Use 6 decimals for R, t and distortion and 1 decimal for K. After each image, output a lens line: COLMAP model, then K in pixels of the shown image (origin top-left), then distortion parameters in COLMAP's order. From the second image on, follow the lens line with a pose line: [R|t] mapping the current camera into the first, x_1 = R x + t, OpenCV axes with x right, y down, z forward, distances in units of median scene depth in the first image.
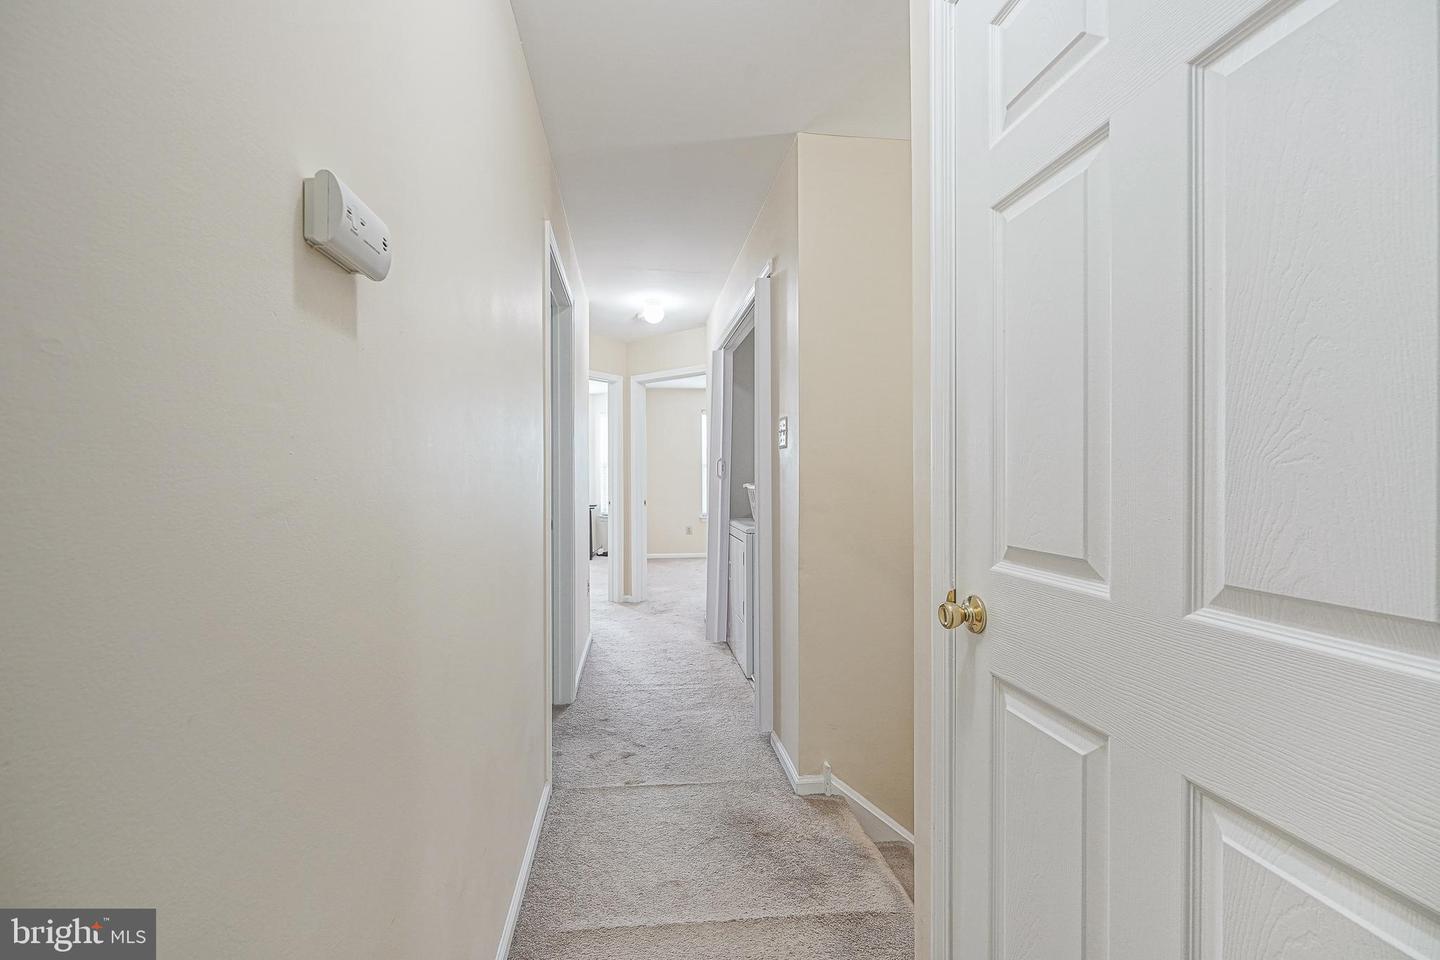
lens RADIAL K [[590.3, 0, 720.7], [0, 590.3, 488.3], [0, 0, 1]] dist [0.000331, 0.000238]
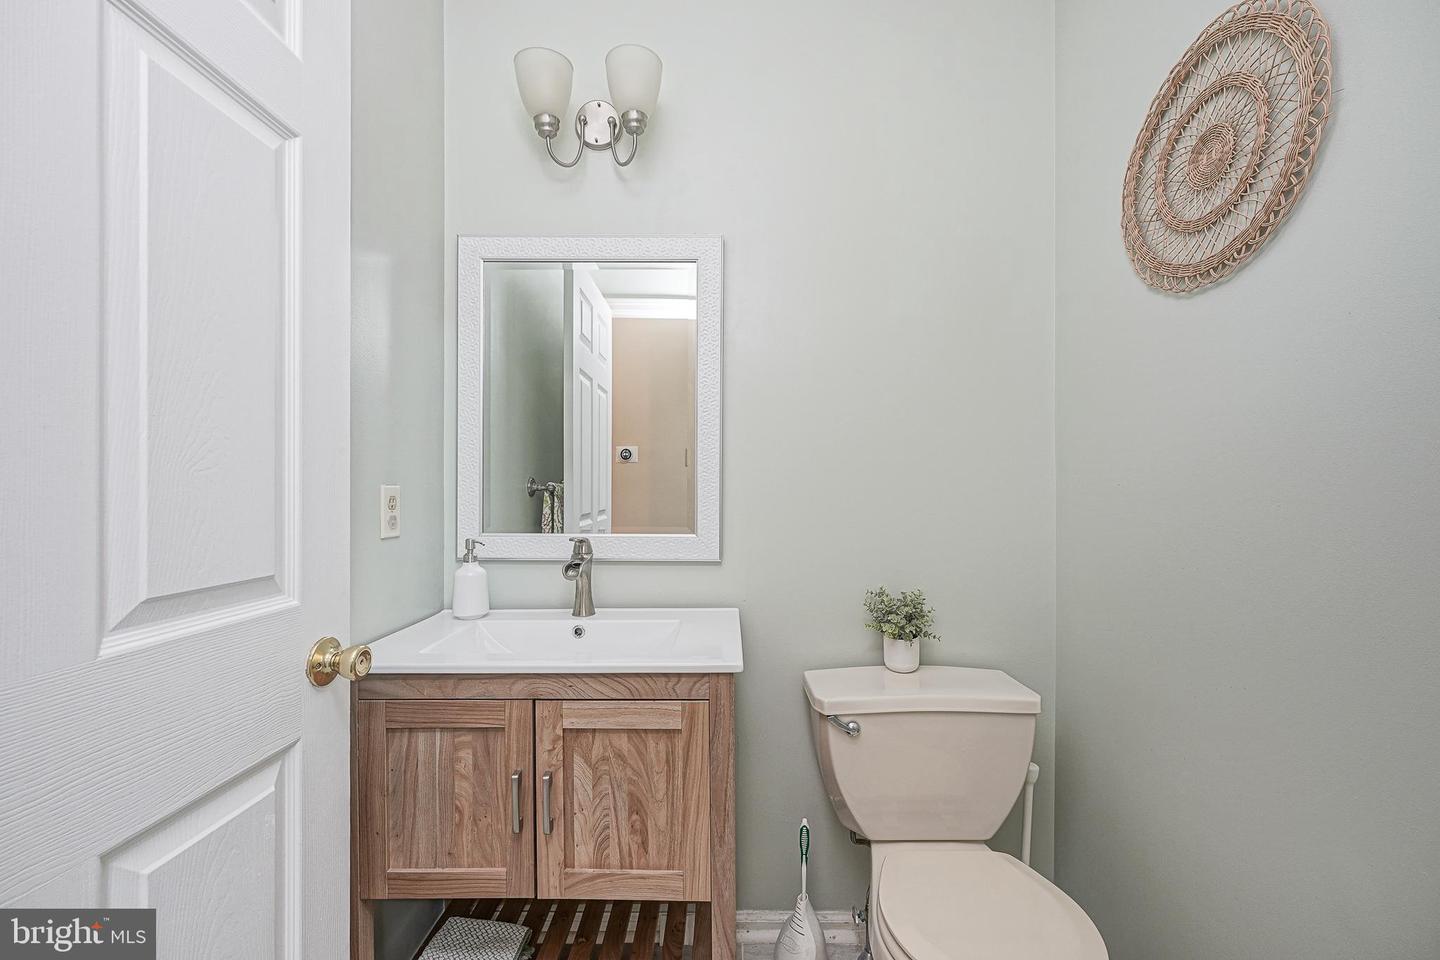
lens RADIAL K [[590.3, 0, 720.7], [0, 590.3, 488.3], [0, 0, 1]] dist [0.000331, 0.000238]
pose [[-0.987052, 0.006458, 0.160268, -0.193741], [0.007855, 0.999936, 0.008086, -0.011291], [-0.160206, 0.009240, -0.987040, 1.761315]]
